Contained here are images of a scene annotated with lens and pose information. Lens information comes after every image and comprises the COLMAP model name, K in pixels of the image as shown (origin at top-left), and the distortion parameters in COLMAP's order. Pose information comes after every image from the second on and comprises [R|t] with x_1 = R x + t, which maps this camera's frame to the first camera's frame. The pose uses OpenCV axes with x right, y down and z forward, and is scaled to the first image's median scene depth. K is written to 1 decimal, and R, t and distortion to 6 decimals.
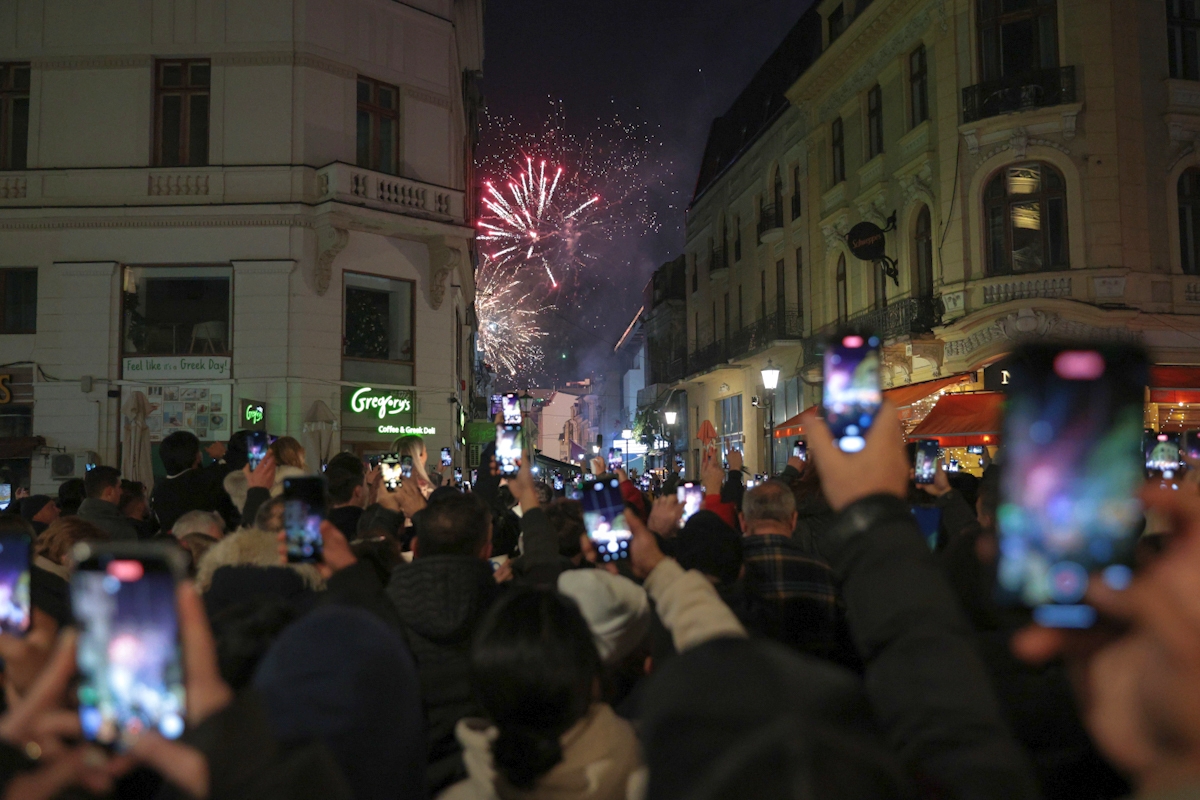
lens RADIAL K [[1005.2, 0, 619.8], [0, 1005.2, 395.1], [0, 0, 1]] dist [-0.000864, 0.002876]
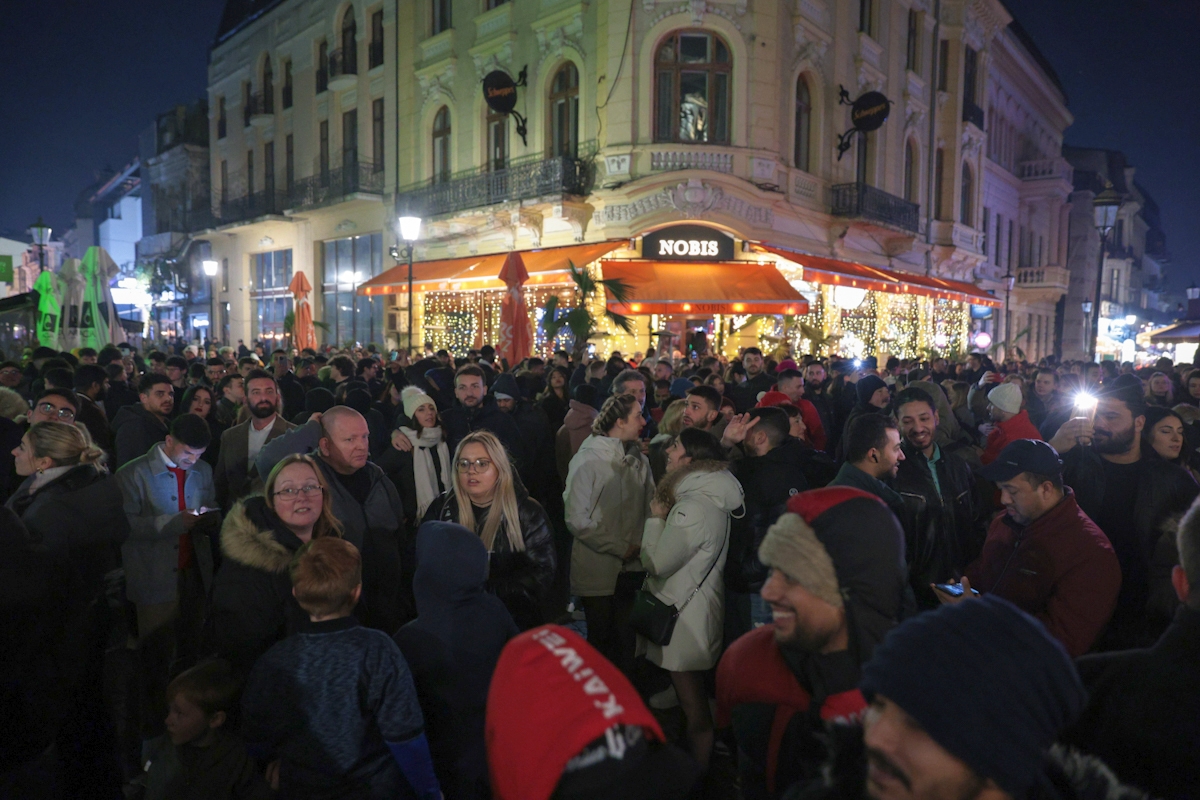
lens RADIAL K [[781.6, 0, 600.0], [0, 781.6, 400.0], [0, 0, 1]] dist [-0.004785, 0.007693]
pose [[0.831135, -0.017299, 0.555802, -0.098866], [-0.075170, 0.986846, 0.143122, 0.023347], [-0.550967, -0.160733, 0.818902, 0.315517]]
